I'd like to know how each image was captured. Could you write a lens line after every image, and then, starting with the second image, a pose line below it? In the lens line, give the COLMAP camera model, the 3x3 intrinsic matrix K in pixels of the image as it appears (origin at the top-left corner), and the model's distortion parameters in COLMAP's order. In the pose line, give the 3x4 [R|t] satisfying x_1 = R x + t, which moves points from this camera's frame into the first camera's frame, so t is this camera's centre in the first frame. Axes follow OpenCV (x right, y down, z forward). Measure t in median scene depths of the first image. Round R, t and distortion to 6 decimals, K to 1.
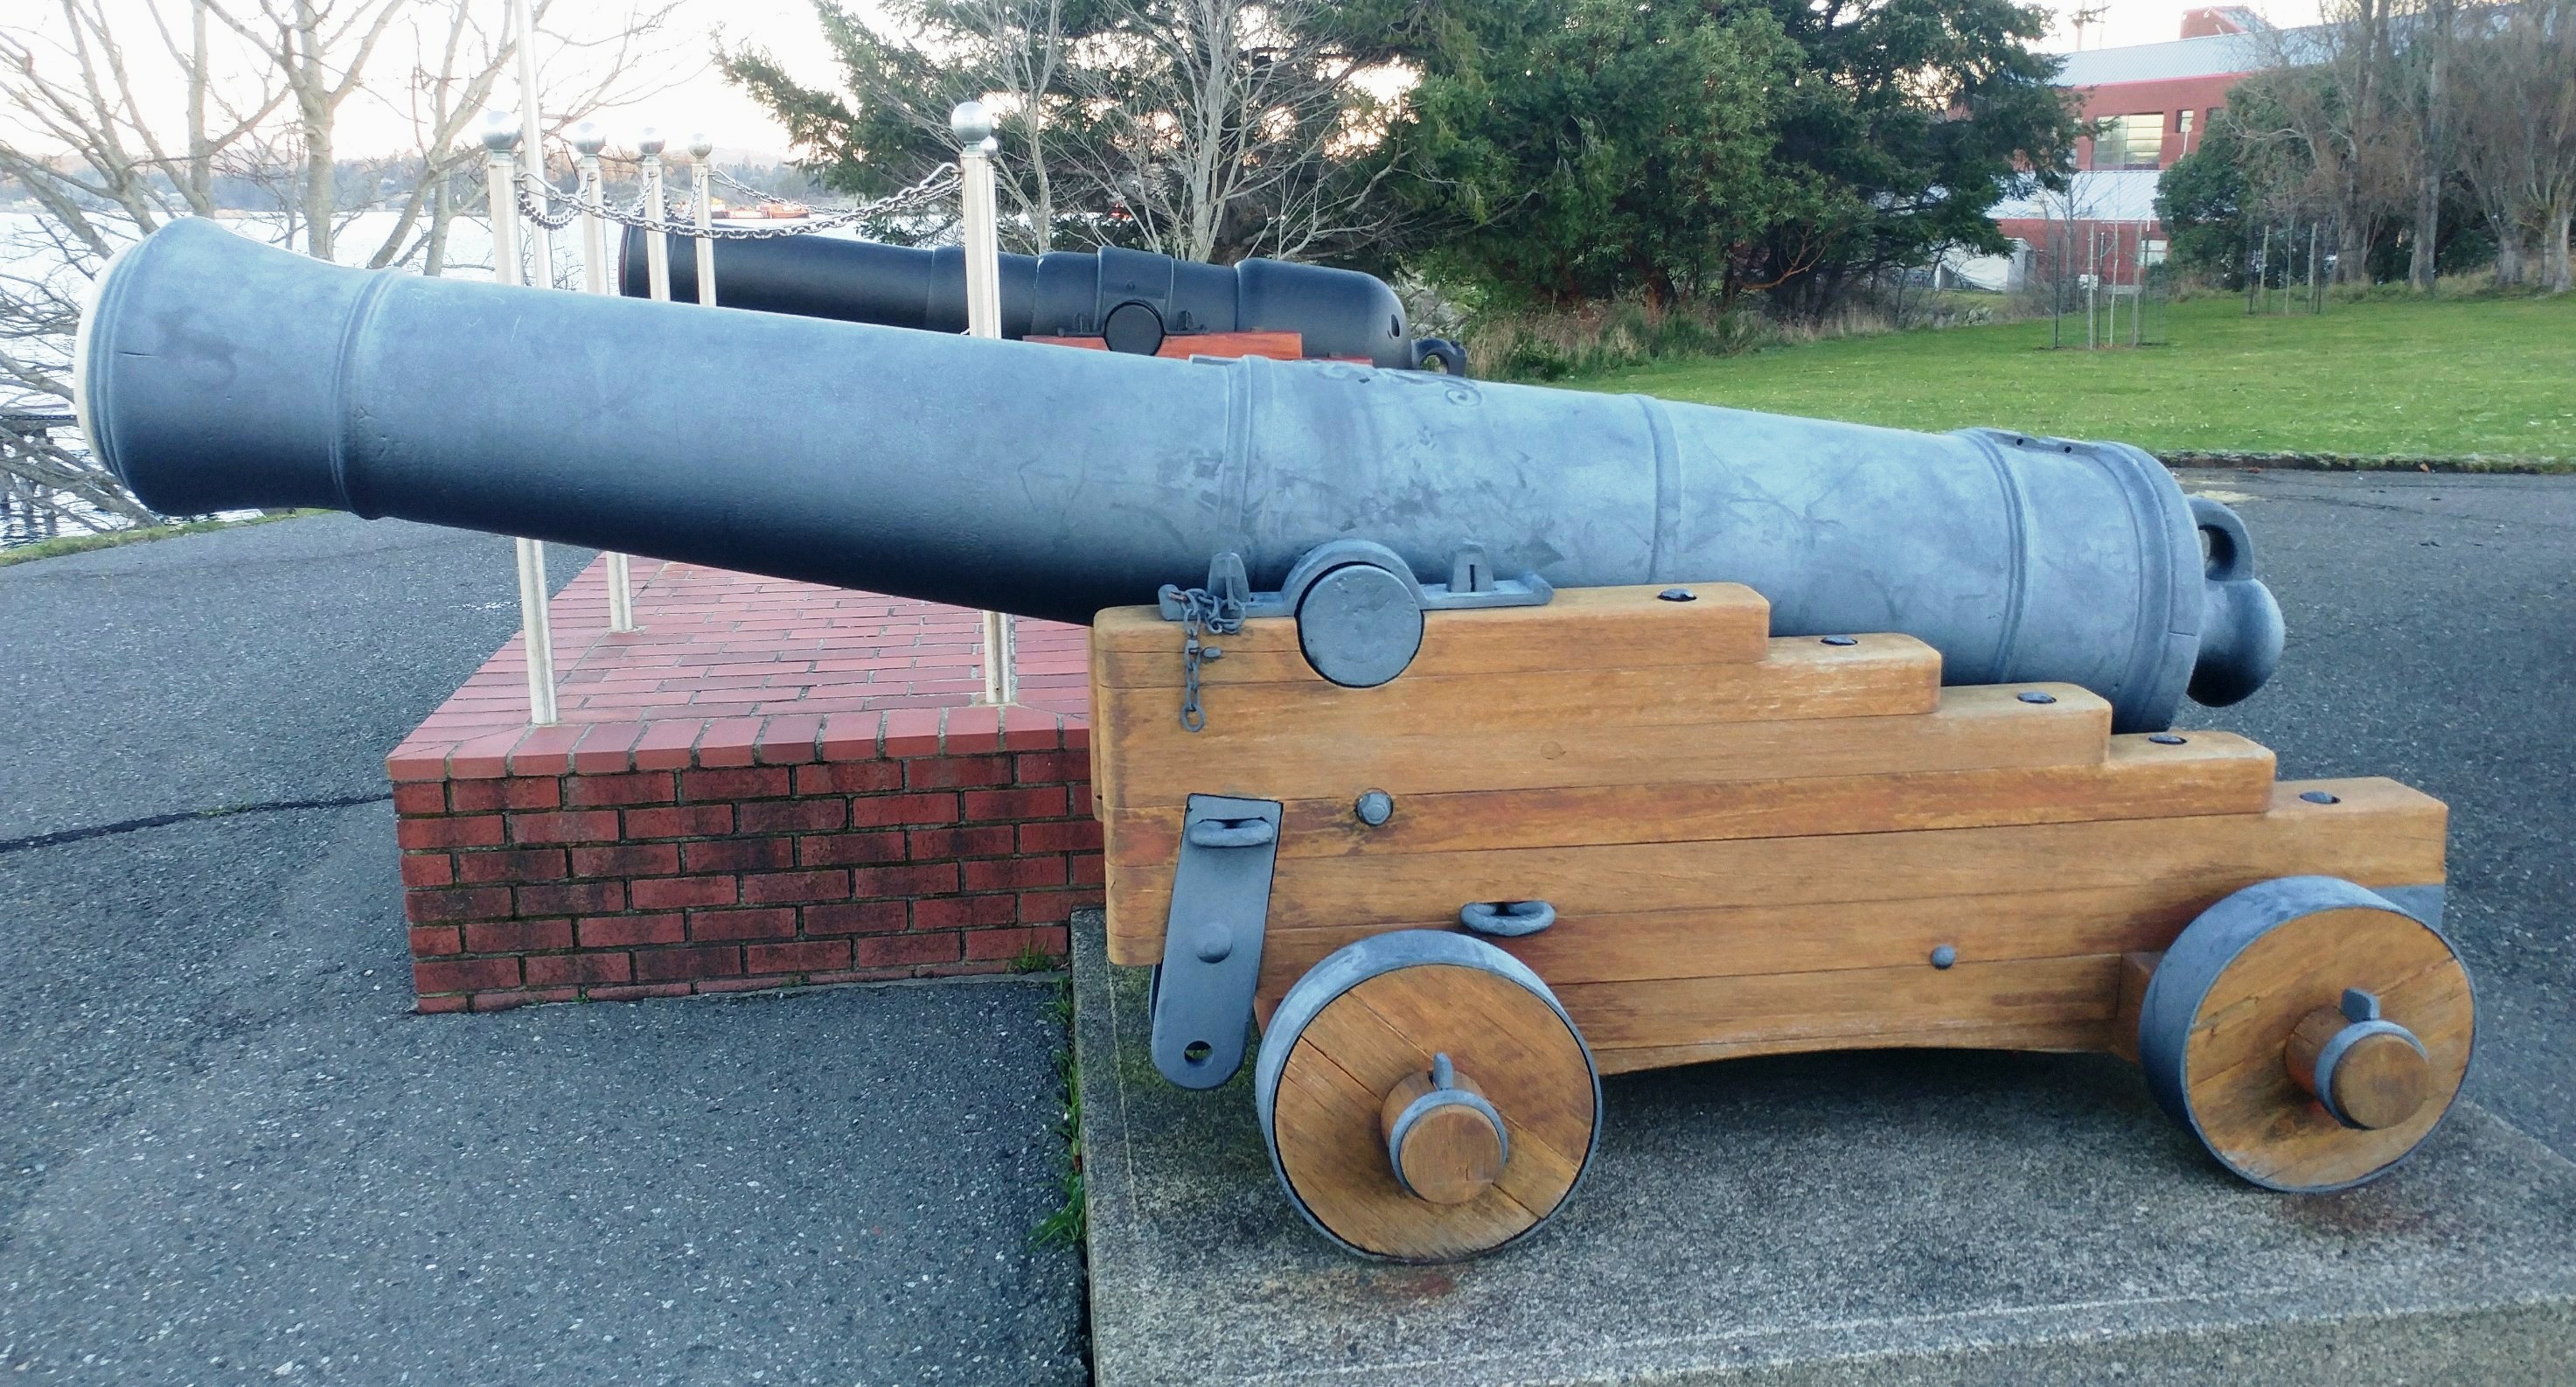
lens RADIAL K [[2126.7, 0, 1317.9], [0, 2126.7, 548.1], [0, 0, 1]] dist [-0.008951, 0.006499]
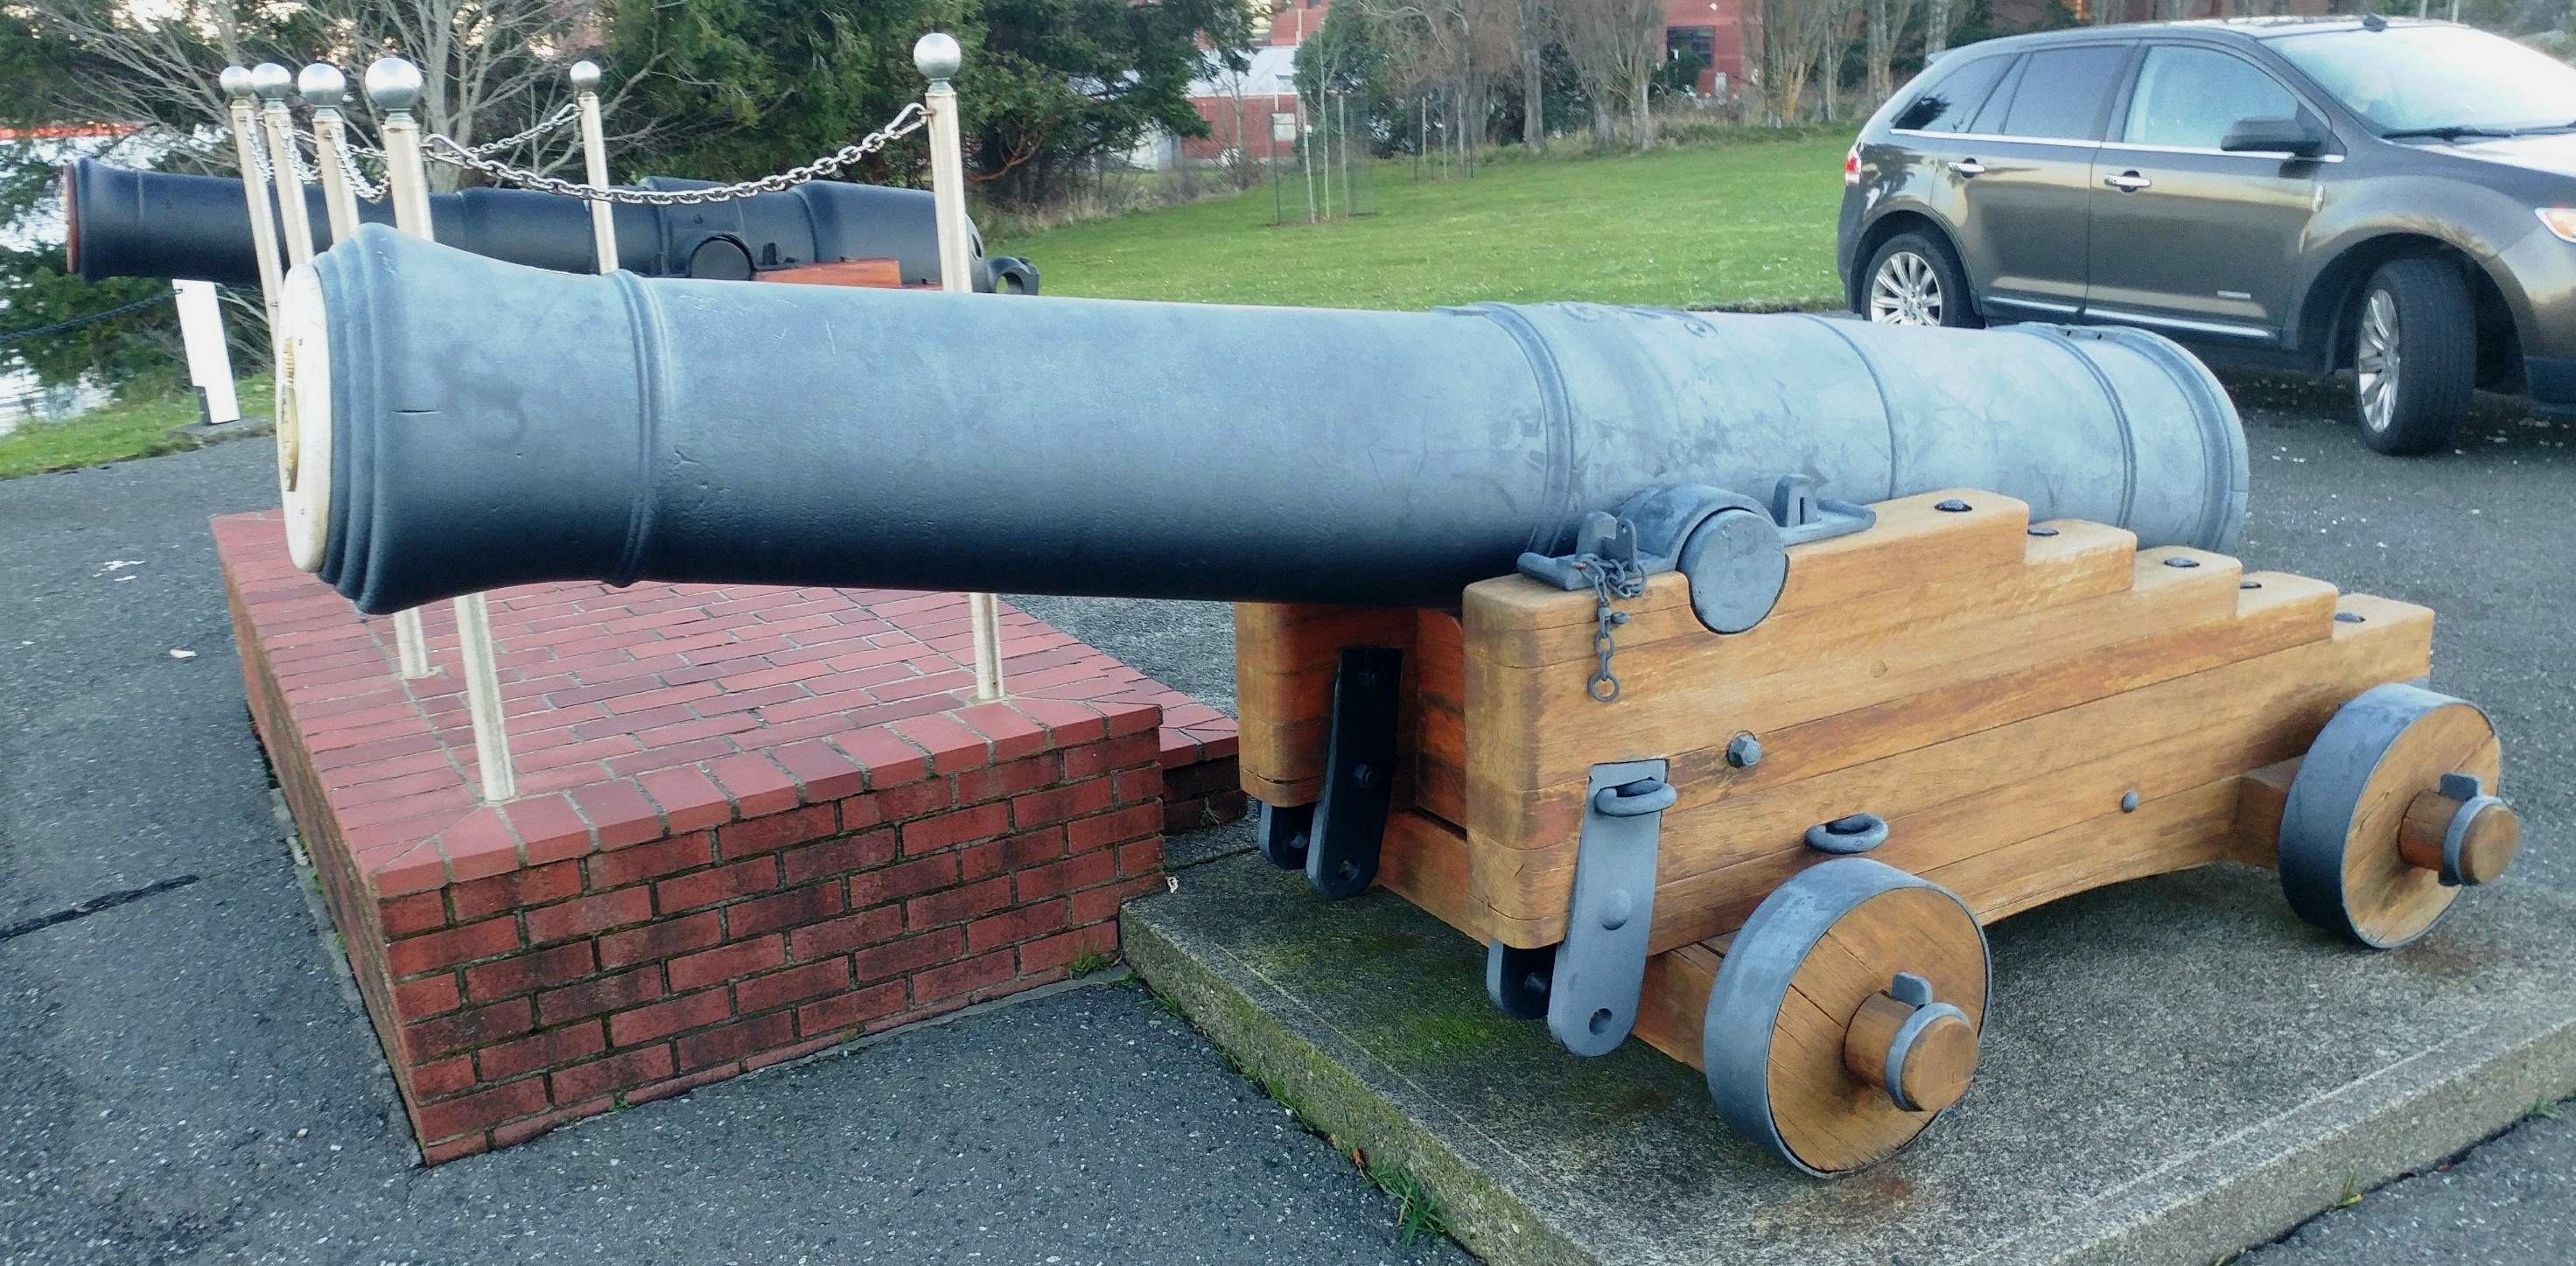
lens RADIAL K [[2083.0, 0, 1288.6], [0, 2083.0, 628.3], [0, 0, 1]] dist [-0.022056, 0.038382]
pose [[0.915307, -0.130533, 0.381017, -0.401772], [0.094585, 0.989232, 0.111682, -0.048552], [-0.391492, -0.066185, 0.917798, 0.136072]]
